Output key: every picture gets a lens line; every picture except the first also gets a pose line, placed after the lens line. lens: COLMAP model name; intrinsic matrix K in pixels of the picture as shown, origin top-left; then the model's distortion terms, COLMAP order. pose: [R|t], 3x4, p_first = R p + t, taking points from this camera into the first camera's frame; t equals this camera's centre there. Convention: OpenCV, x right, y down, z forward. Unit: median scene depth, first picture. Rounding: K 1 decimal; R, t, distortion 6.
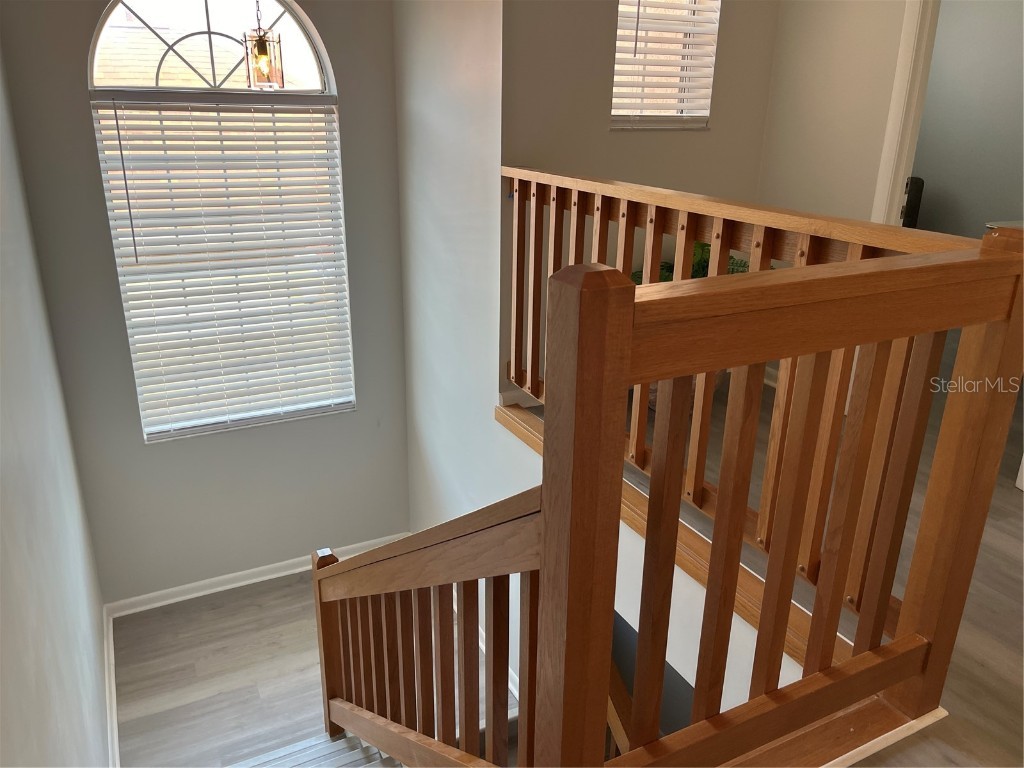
lens RADIAL K [[774.1, 0, 513.2], [0, 774.1, 388.4], [0, 0, 1]] dist [0.000272, -0.063440]
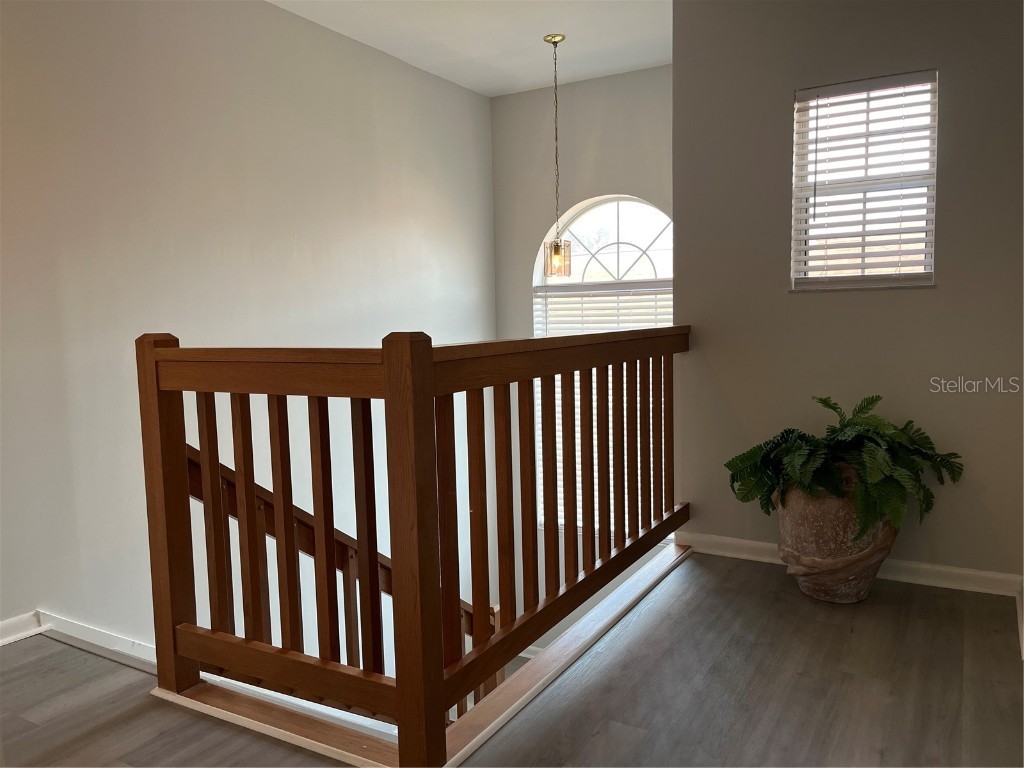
lens RADIAL K [[774.1, 0, 513.2], [0, 774.1, 388.4], [0, 0, 1]] dist [0.000272, -0.063440]
pose [[0.535836, 0.040324, -0.843359, 0.722469], [-0.252900, 0.960663, -0.114750, -0.005564], [0.805557, 0.274773, 0.524956, 0.199610]]
